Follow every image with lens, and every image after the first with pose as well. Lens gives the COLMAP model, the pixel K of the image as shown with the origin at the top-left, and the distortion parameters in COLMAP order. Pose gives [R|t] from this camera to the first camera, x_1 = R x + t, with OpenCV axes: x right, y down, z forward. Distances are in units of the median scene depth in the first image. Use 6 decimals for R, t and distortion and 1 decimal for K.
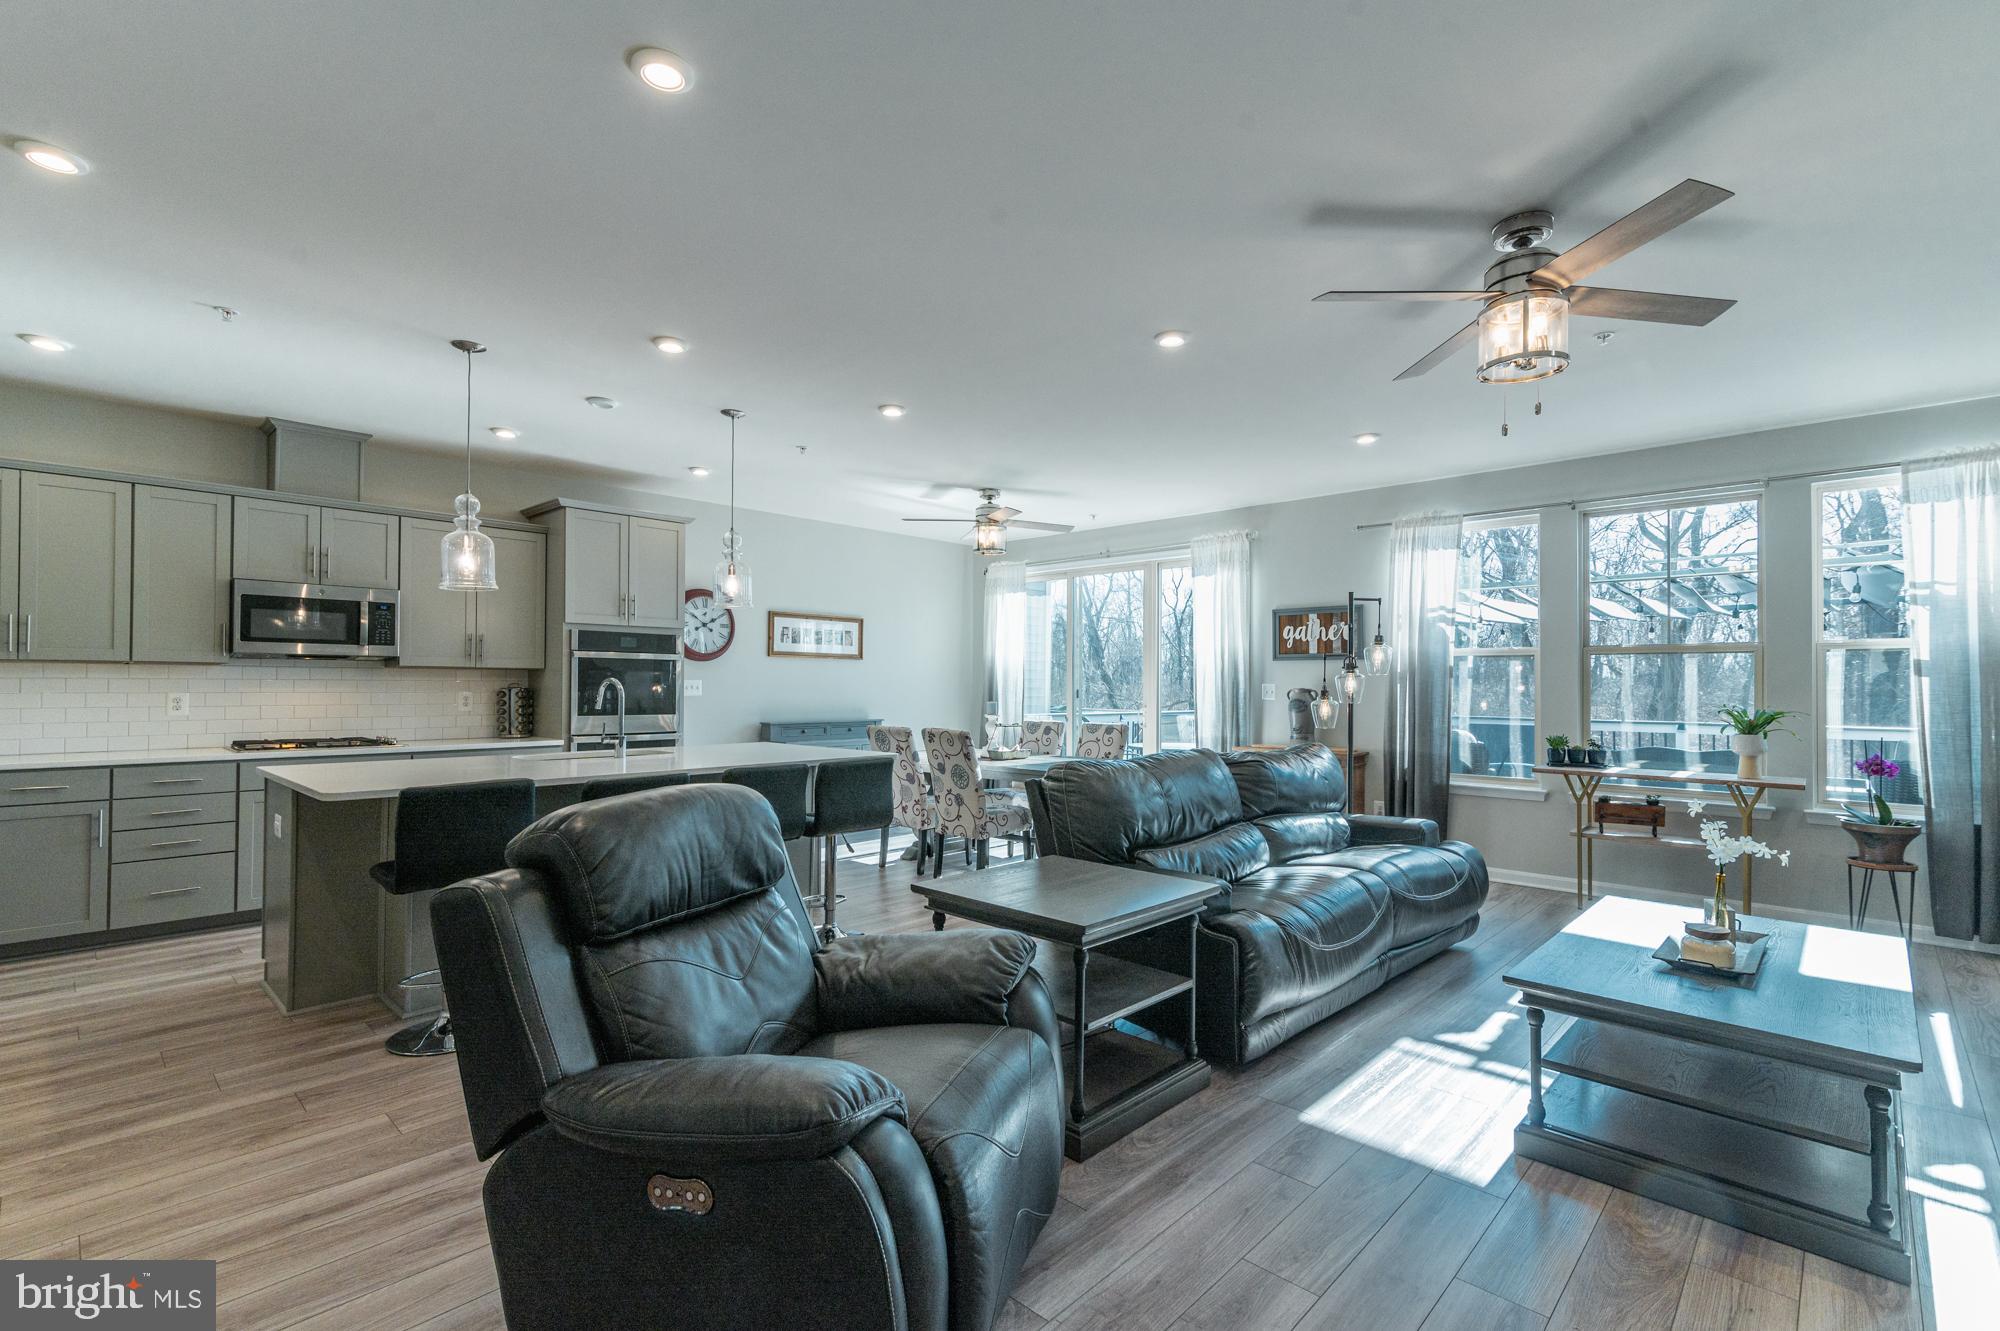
lens RADIAL K [[898.8, 0, 998.0], [0, 898.8, 675.7], [0, 0, 1]] dist [0.000885, 0.000580]
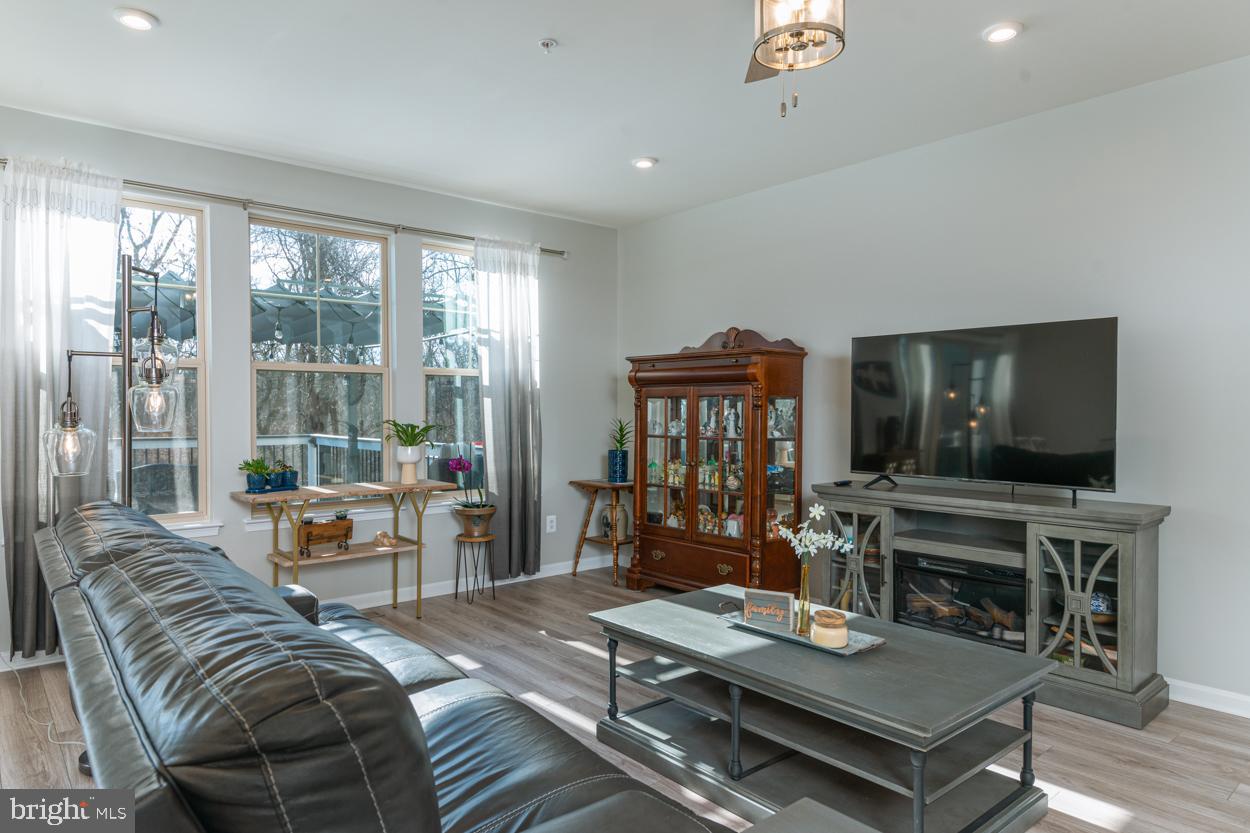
lens RADIAL K [[764.2, 0, 626.1], [0, 764.2, 414.6], [0, 0, 1]] dist [0.003069, 0.000621]
pose [[0.107522, -0.012755, 0.994121, -0.099968], [-0.009807, 0.999855, 0.013889, 0.007477], [-0.994154, -0.011243, 0.107381, 0.618722]]
